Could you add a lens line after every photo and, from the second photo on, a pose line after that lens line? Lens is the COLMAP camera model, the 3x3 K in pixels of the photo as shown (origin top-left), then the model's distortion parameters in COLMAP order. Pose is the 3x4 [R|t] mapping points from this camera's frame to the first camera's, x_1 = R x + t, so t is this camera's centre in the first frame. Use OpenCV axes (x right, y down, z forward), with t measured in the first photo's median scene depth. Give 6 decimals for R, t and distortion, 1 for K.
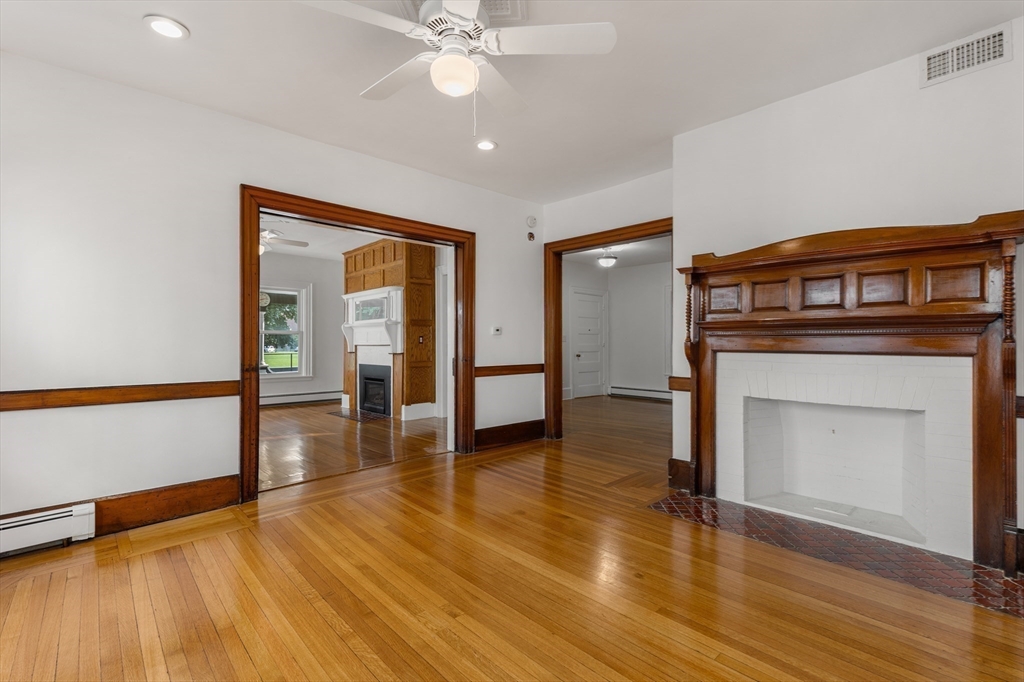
lens RADIAL K [[463.7, 0, 519.5], [0, 463.7, 345.4], [0, 0, 1]] dist [0.010753, -0.003172]
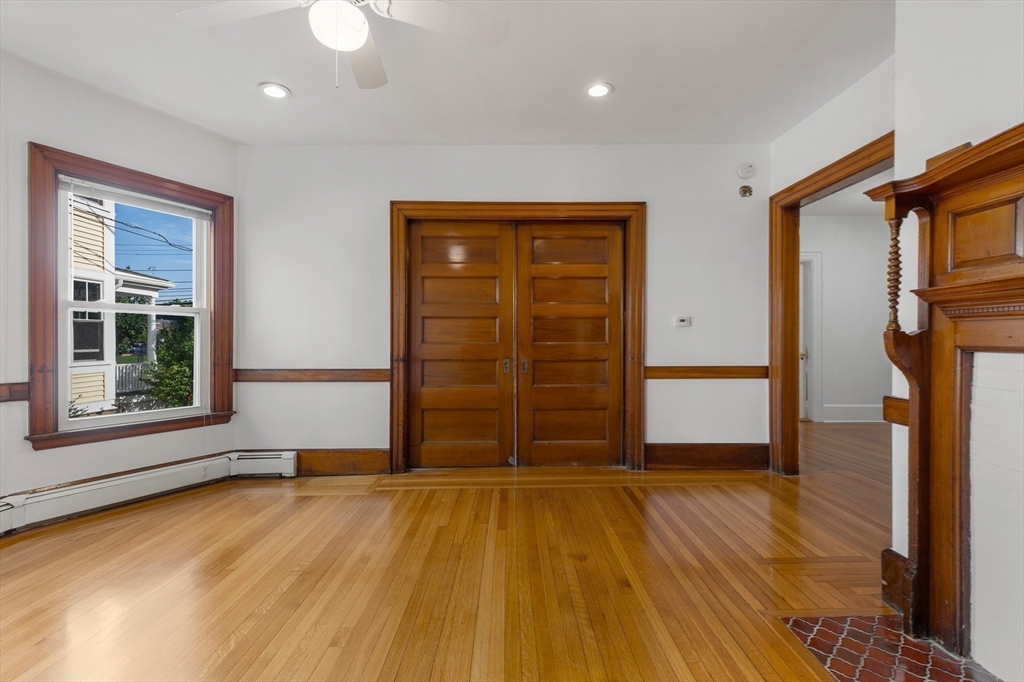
lens RADIAL K [[463.7, 0, 514.9], [0, 463.7, 344.1], [0, 0, 1]] dist [0.010753, -0.003172]
pose [[0.735597, 0.005246, -0.677399, 0.396743], [-0.003409, 0.999986, 0.004042, 0.006560], [0.677411, -0.000665, 0.735604, 0.331076]]
